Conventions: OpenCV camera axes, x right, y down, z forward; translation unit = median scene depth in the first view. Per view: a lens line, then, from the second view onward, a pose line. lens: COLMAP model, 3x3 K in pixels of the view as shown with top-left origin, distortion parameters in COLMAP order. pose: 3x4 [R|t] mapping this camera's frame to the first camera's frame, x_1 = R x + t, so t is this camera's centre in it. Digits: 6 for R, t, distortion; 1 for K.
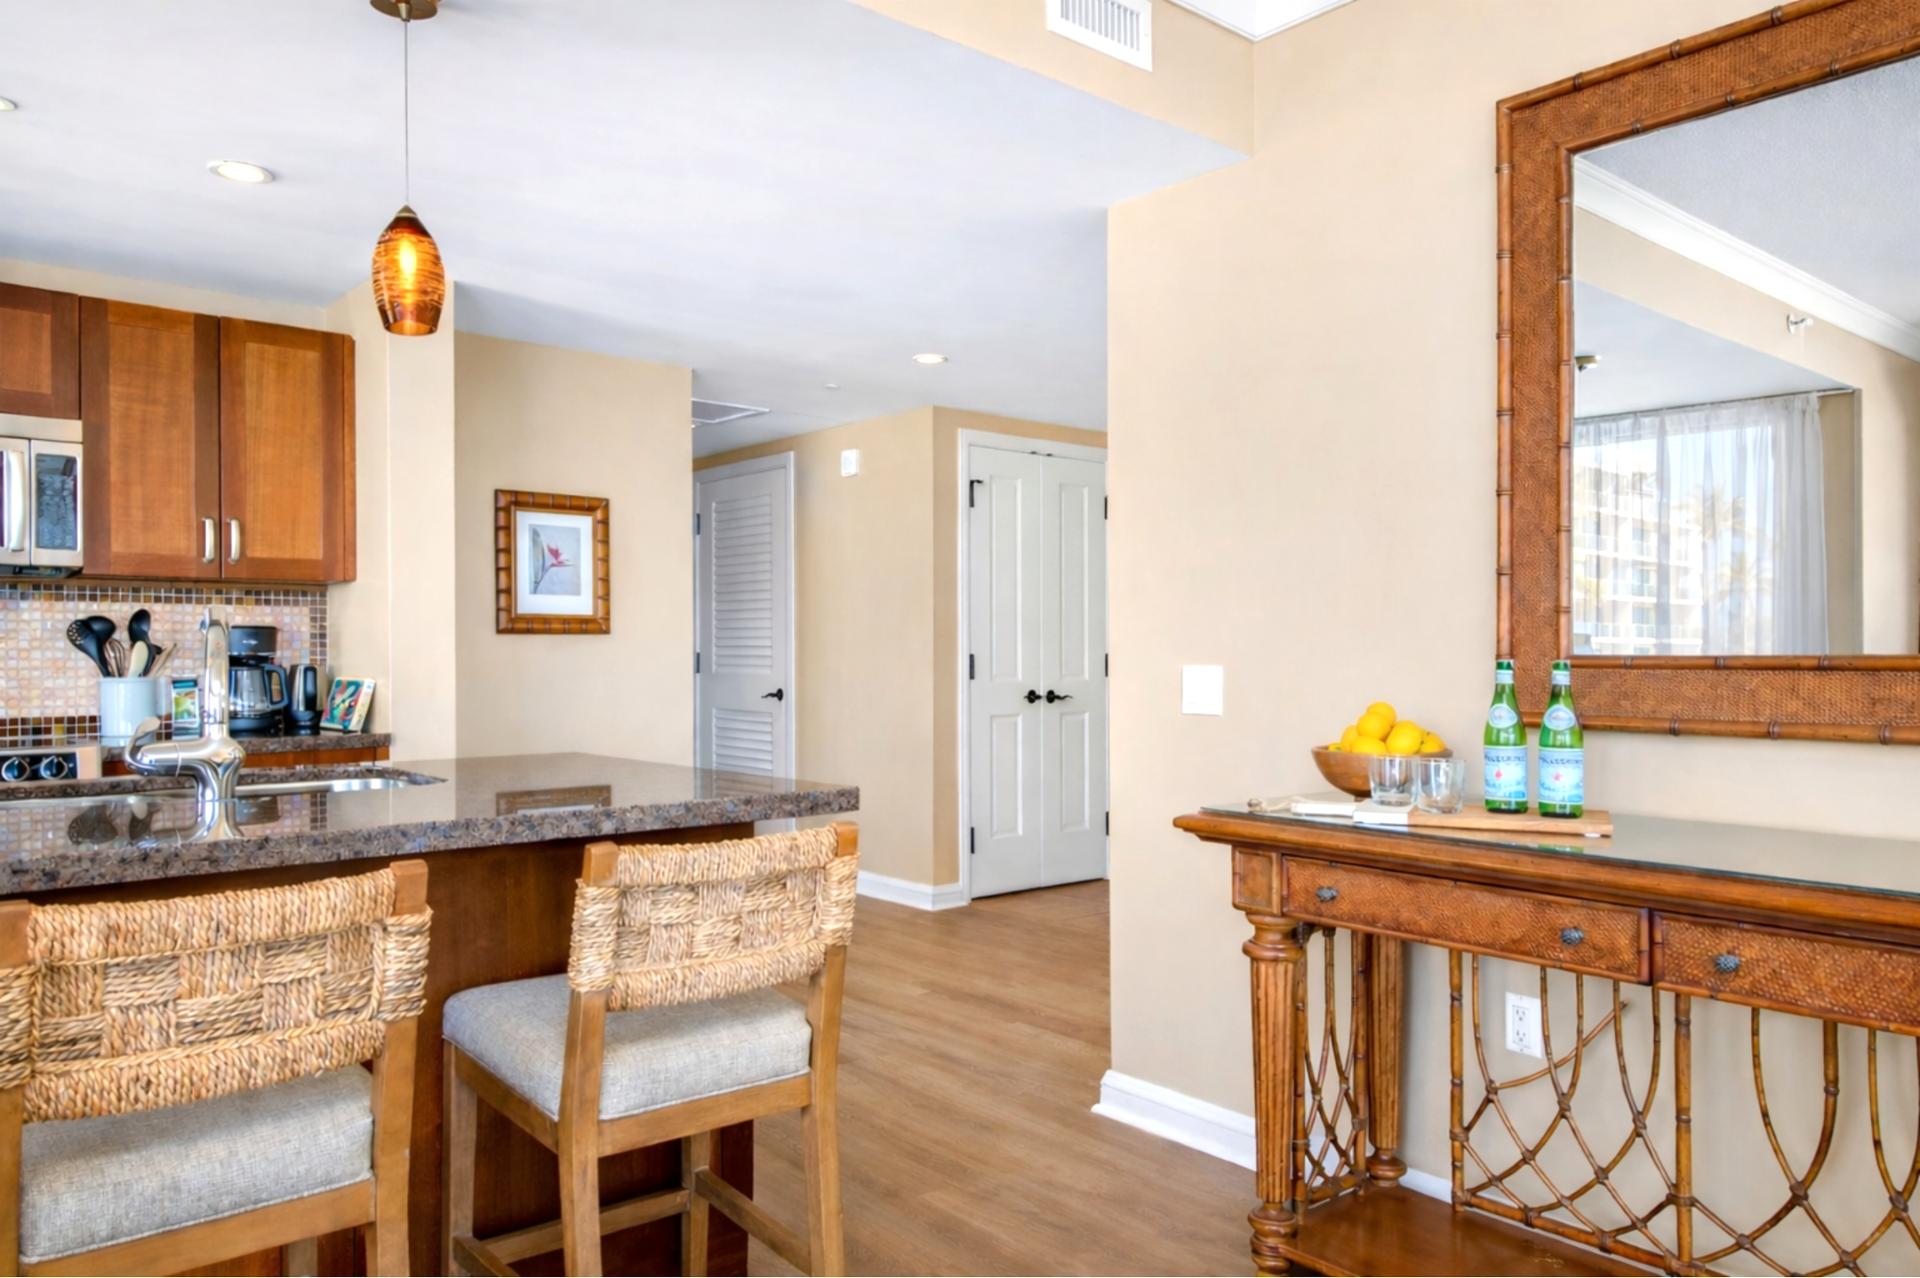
lens RADIAL K [[1365.0, 0, 970.7], [0, 1365.0, 652.3], [0, 0, 1]] dist [0.081815, 0.003608]
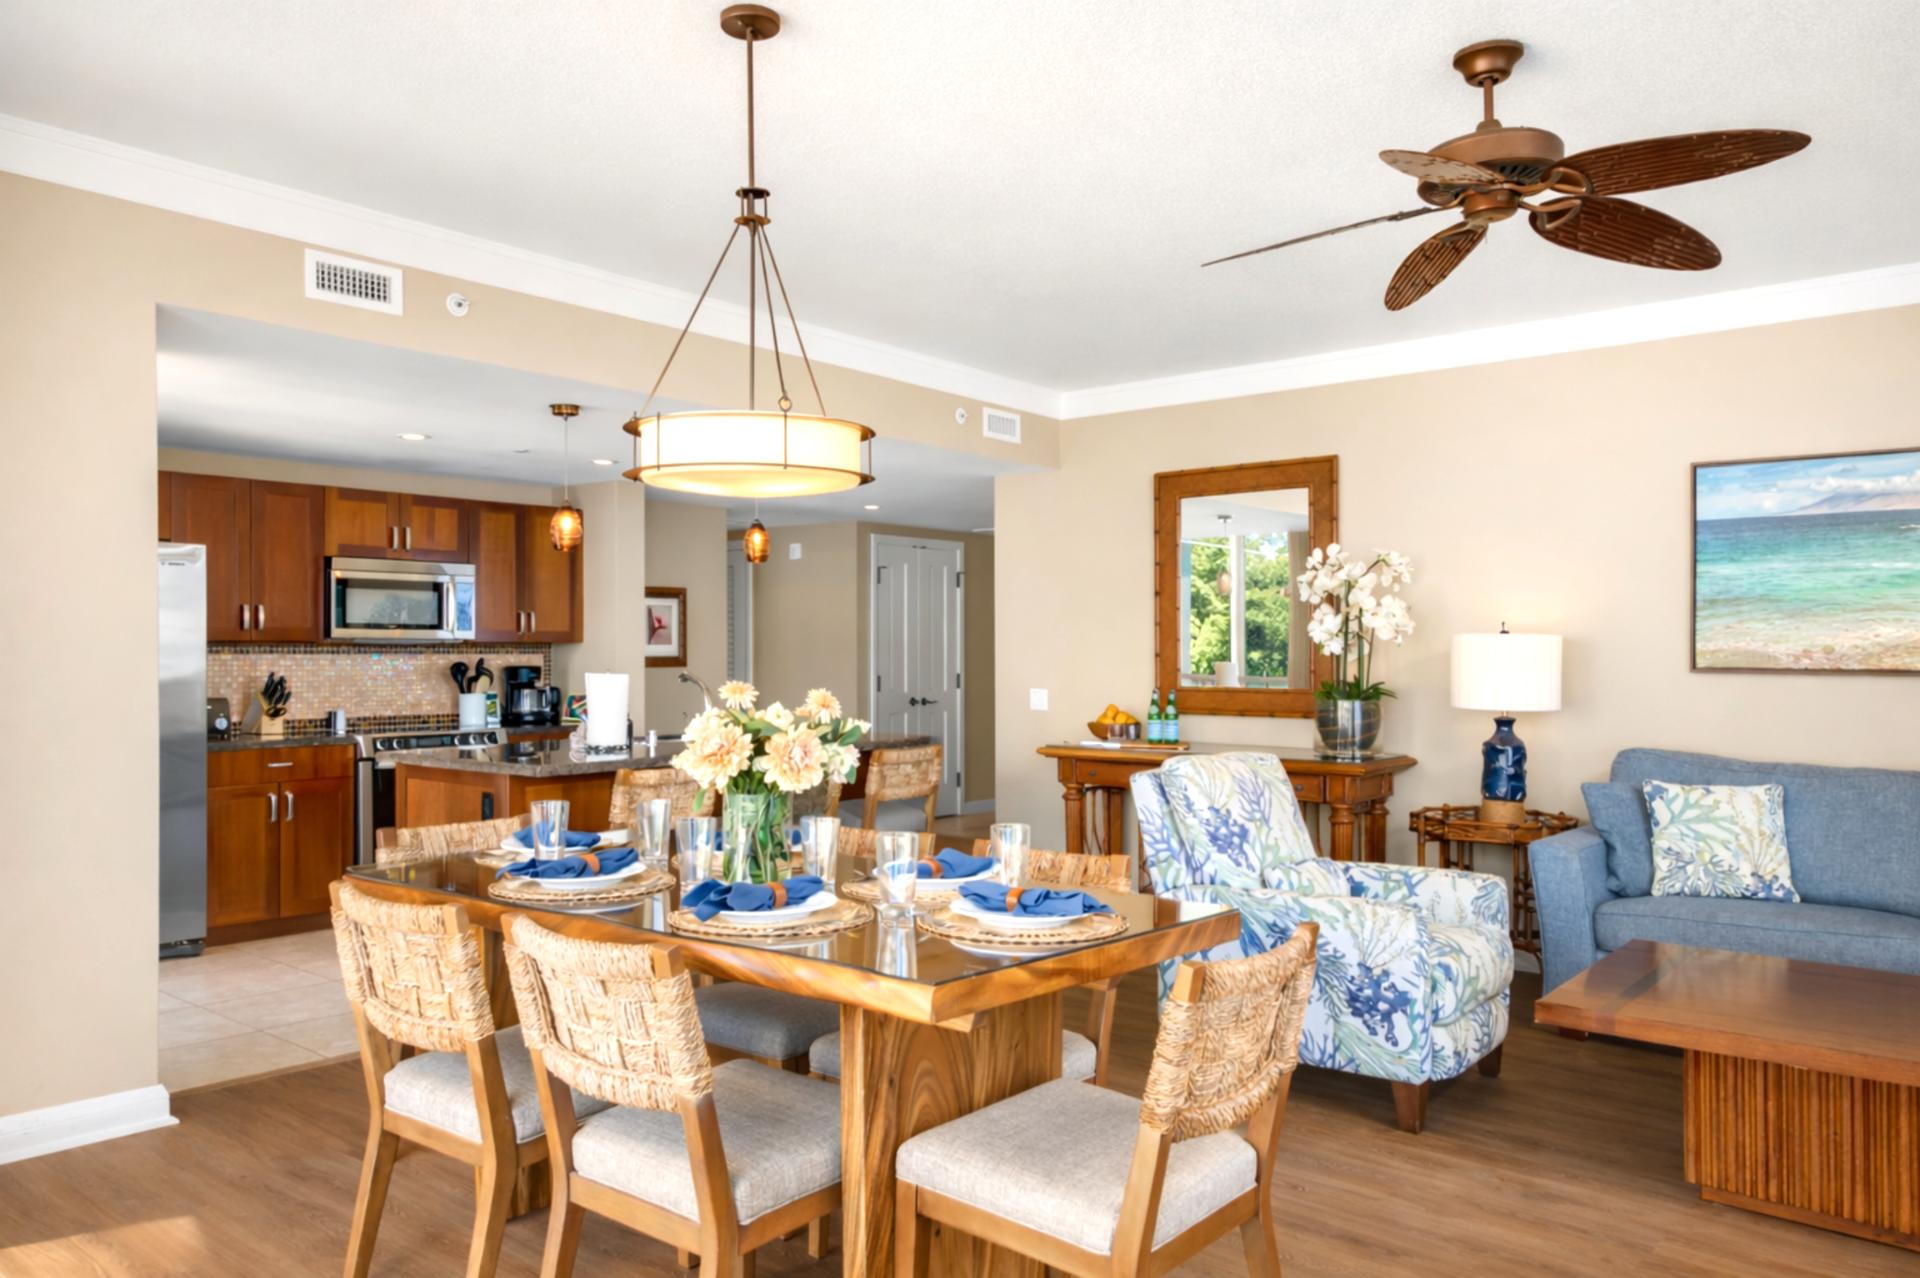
lens RADIAL K [[1365.0, 0, 955.7], [0, 1365.0, 643.9], [0, 0, 1]] dist [0.081815, 0.003608]
pose [[0.988234, 0.002341, 0.152930, -0.397866], [-0.001051, 0.999963, -0.008514, -0.056872], [-0.152944, 0.008253, 0.988200, -1.535216]]
